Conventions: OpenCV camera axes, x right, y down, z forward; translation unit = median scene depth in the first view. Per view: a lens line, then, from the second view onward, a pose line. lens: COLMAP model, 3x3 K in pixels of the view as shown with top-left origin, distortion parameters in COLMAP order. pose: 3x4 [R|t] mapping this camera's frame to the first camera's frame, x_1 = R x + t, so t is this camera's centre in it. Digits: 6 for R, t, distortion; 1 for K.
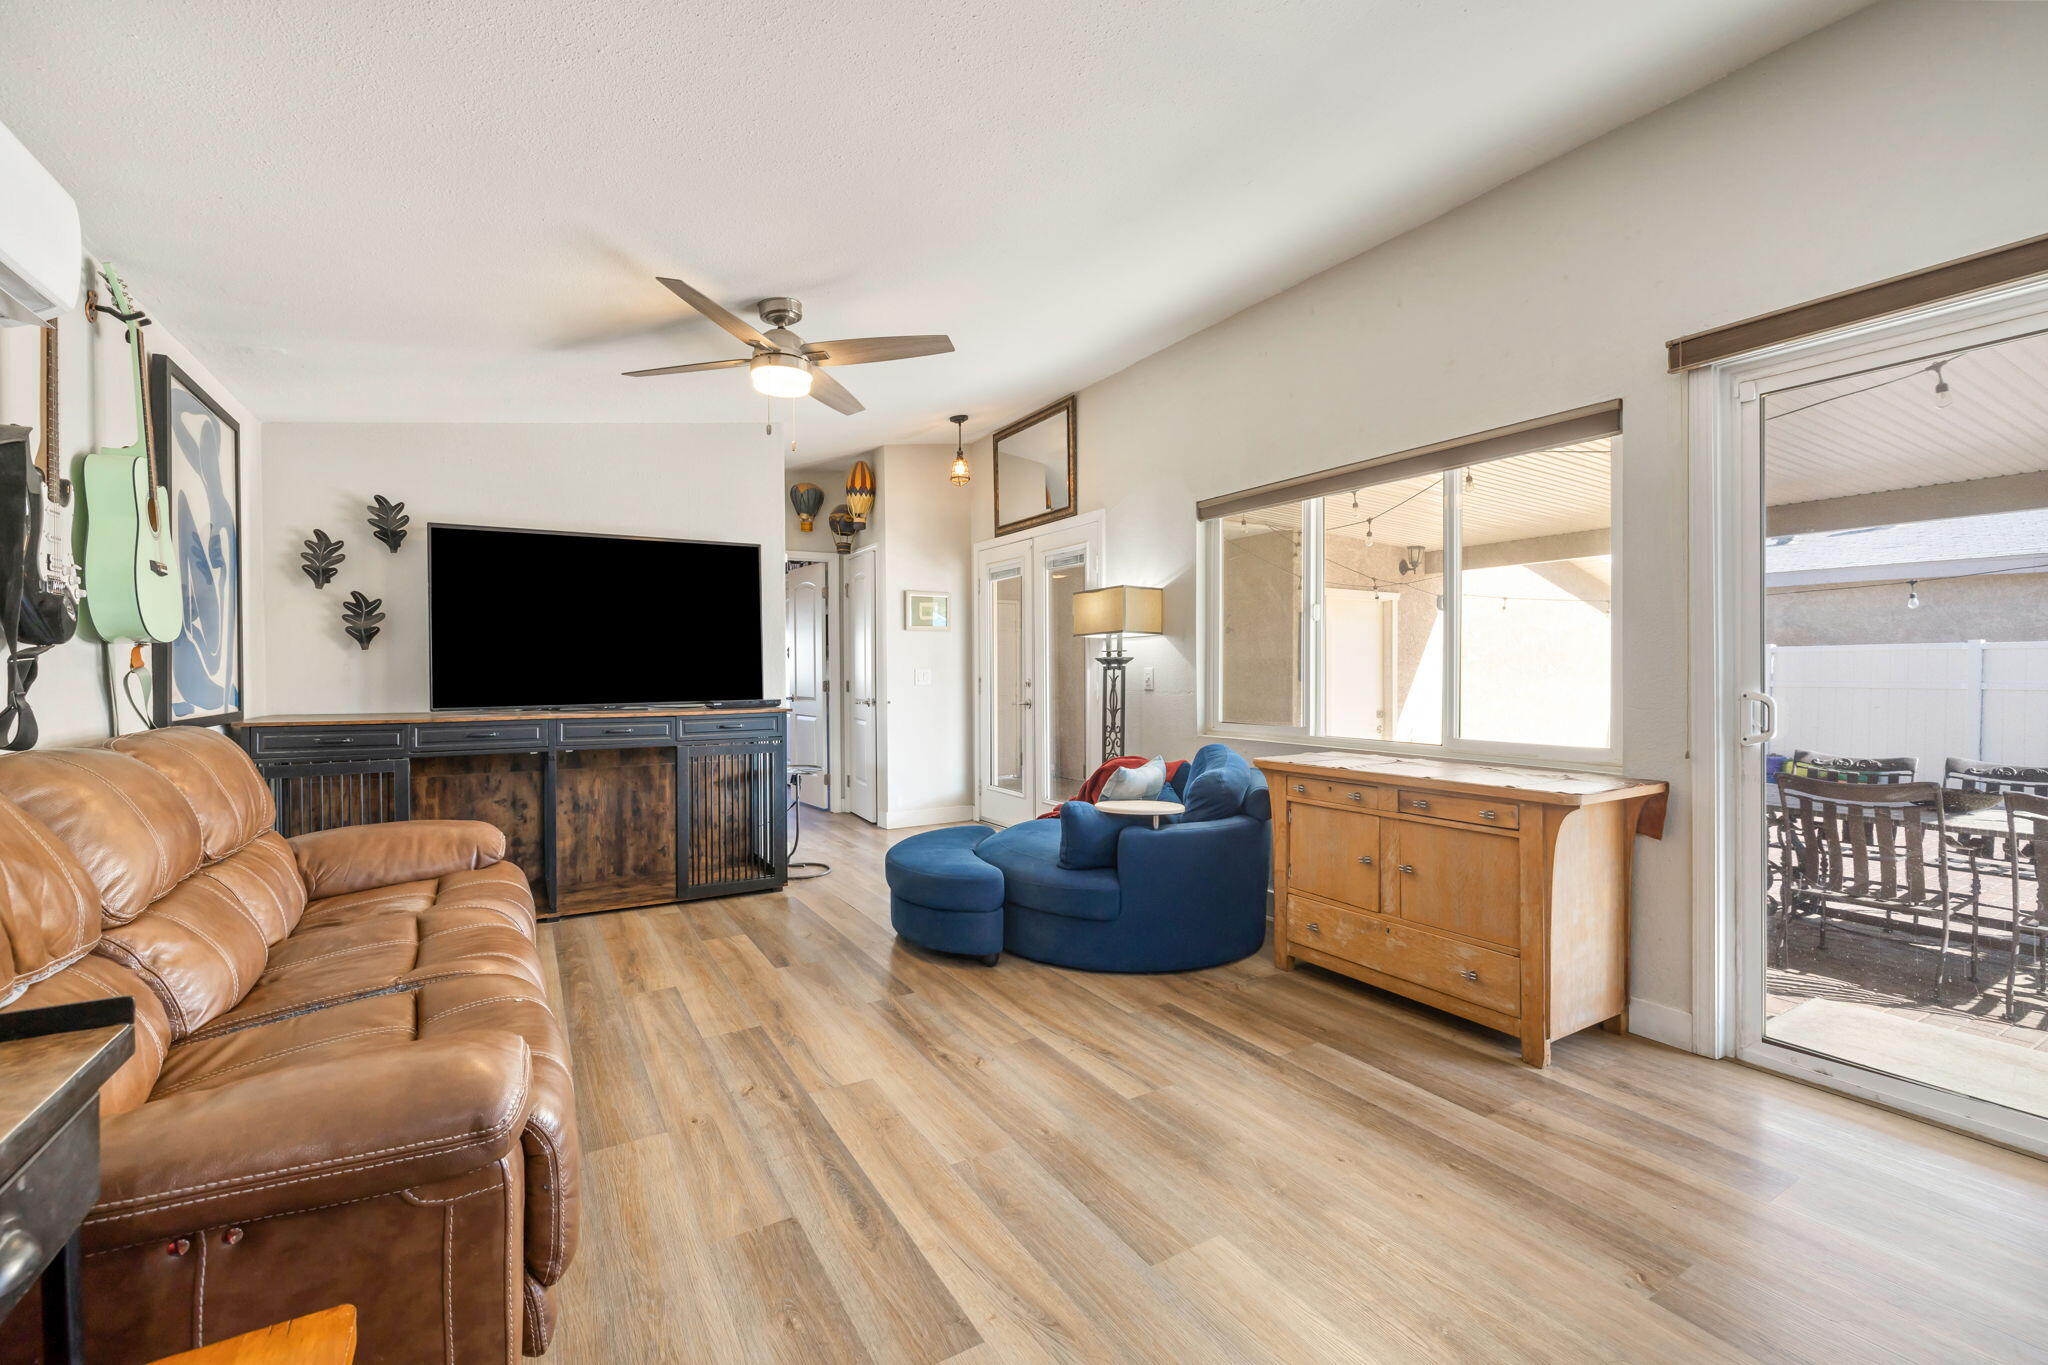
lens RADIAL K [[868.2, 0, 1024.0], [0, 868.2, 682.5], [0, 0, 1]] dist [0.000605, 0.000202]
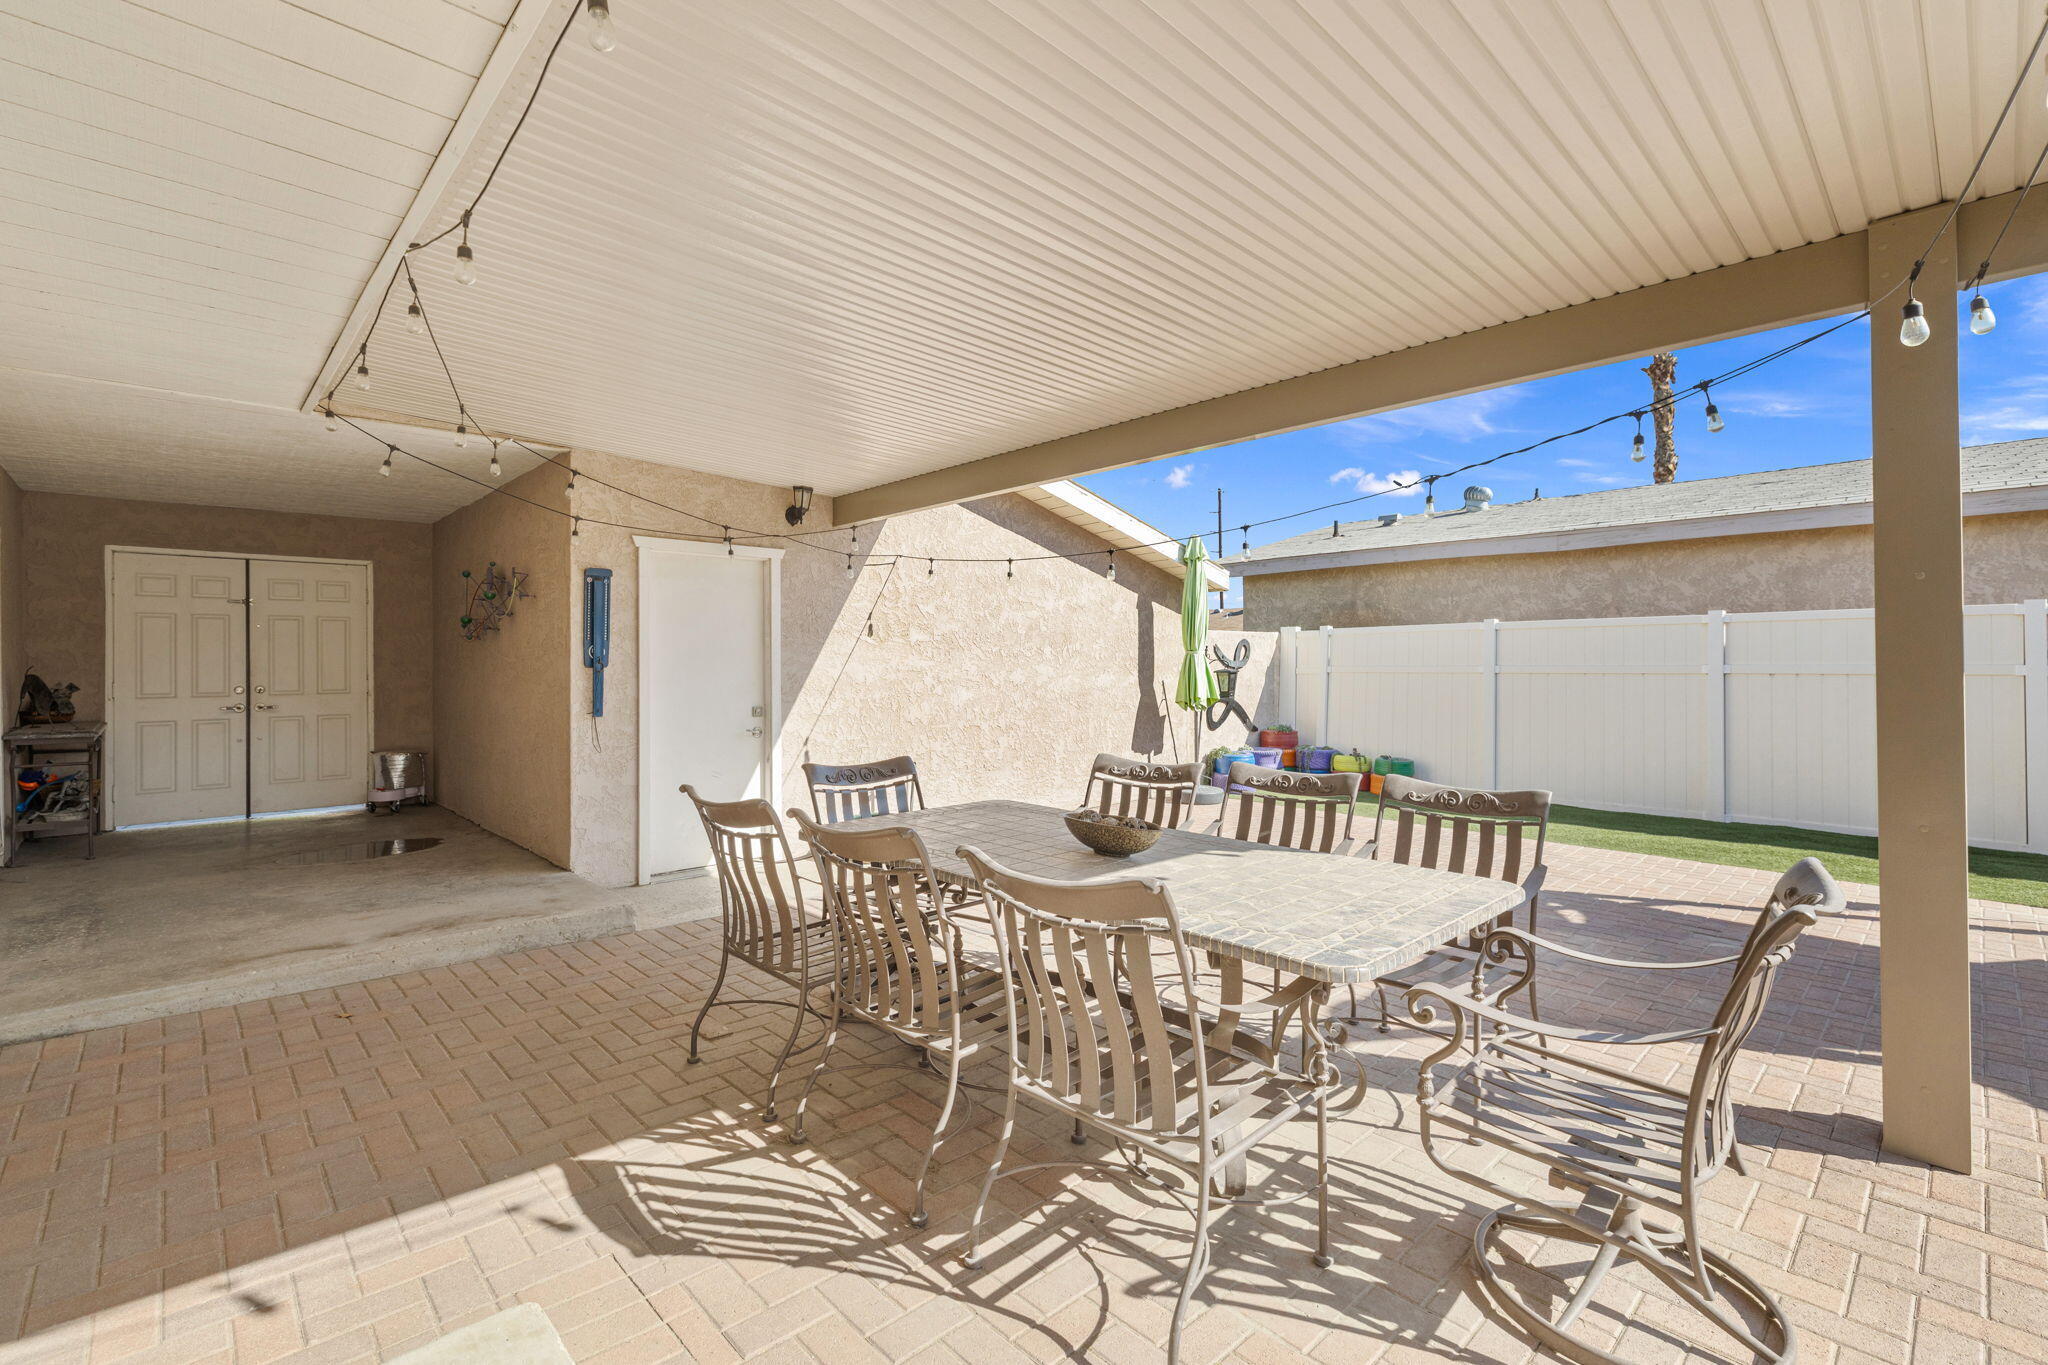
lens RADIAL K [[907.9, 0, 1024.0], [0, 907.9, 682.5], [0, 0, 1]] dist [0.000282, 0.000247]
pose [[0.975245, -0.010050, 0.220898, 0.979445], [0.008648, 0.999936, 0.007312, 0.015185], [-0.220957, -0.005221, 0.975270, 0.416834]]
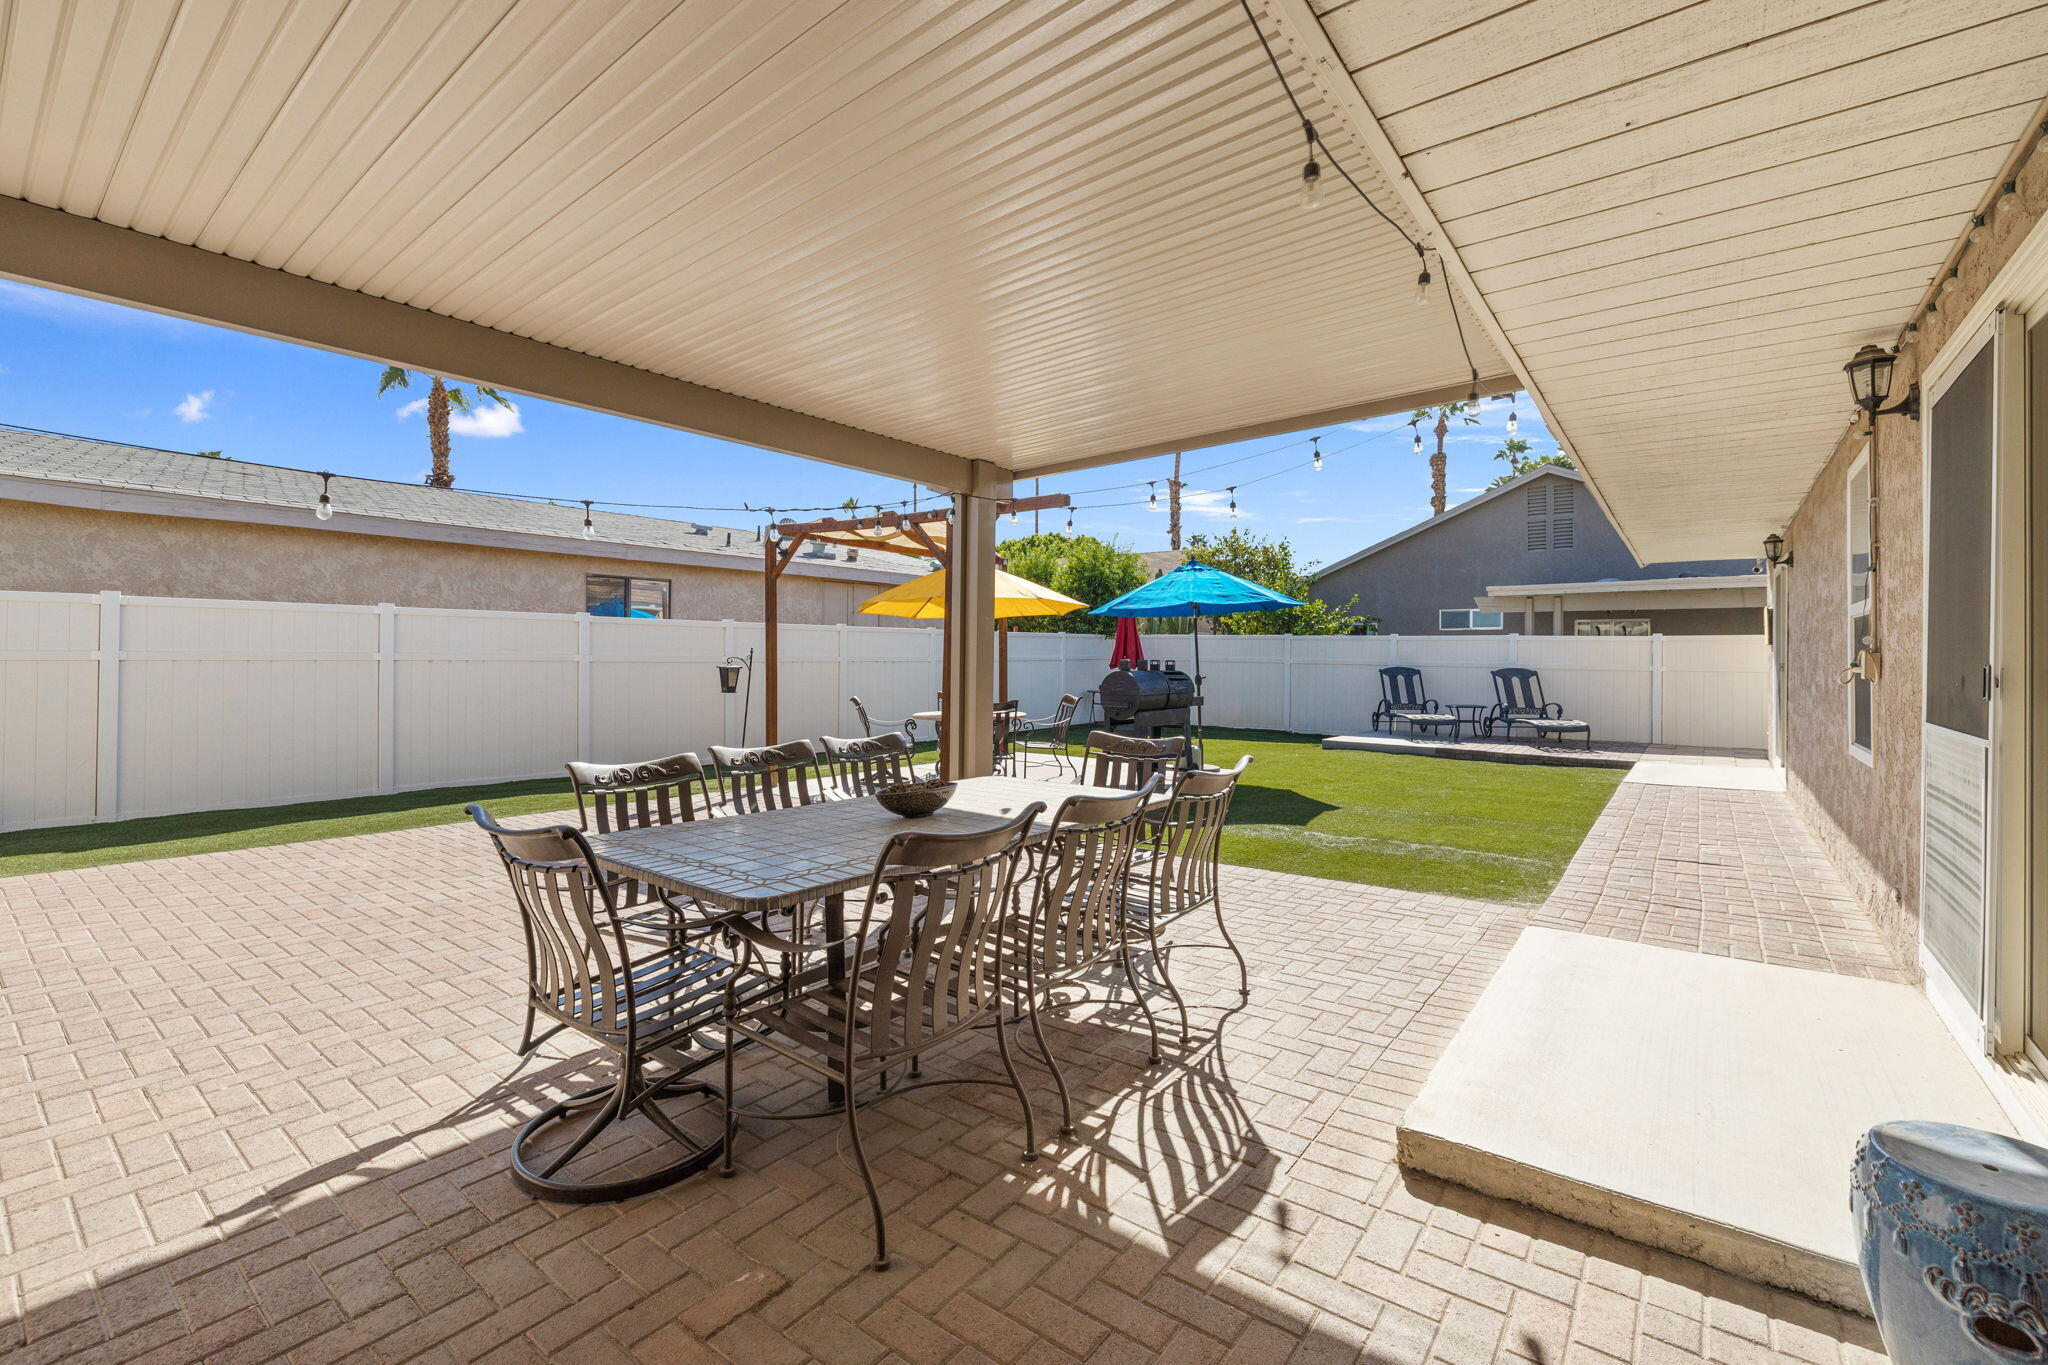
lens RADIAL K [[876.2, 0, 1016.2], [0, 876.2, 644.5], [0, 0, 1]] dist [0.000089, -0.000075]
pose [[-0.361707, 0.007627, 0.932261, 0.366110], [0.002546, 0.999971, -0.007193, 0.004840], [-0.932288, -0.000228, -0.361716, 1.385268]]
